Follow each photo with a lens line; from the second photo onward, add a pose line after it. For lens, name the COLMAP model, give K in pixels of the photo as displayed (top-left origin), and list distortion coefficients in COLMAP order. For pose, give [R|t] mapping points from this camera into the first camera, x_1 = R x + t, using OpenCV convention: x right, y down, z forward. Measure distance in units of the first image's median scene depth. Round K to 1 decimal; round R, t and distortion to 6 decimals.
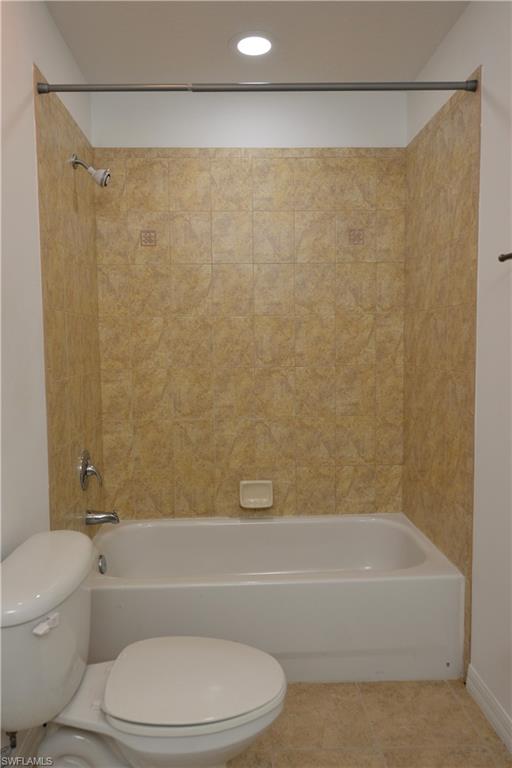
lens RADIAL K [[520.0, 0, 256.1], [0, 520.0, 383.1], [0, 0, 1]] dist [-0.002428, -0.001022]
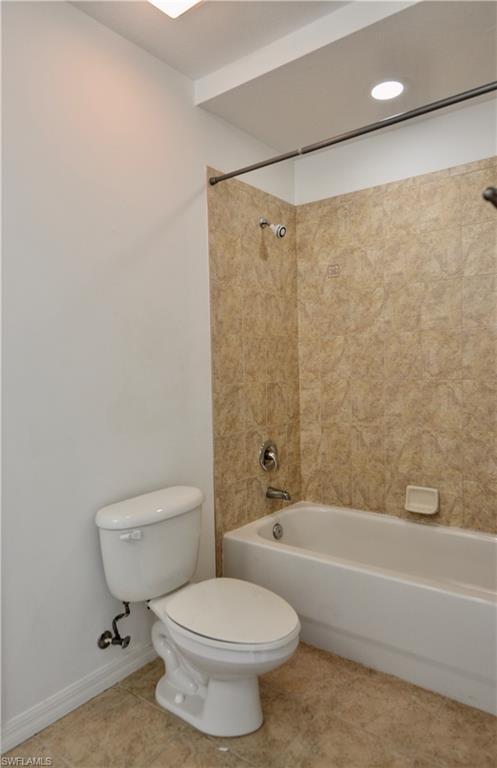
lens RADIAL K [[461.5, 0, 249.1], [0, 461.5, 385.0], [0, 0, 1]] dist [-0.000832, 0.000391]
pose [[0.794127, 0.023378, -0.607301, 0.289232], [-0.038516, 0.999187, -0.011900, 0.005546], [0.606530, 0.032841, 0.794382, 0.039825]]
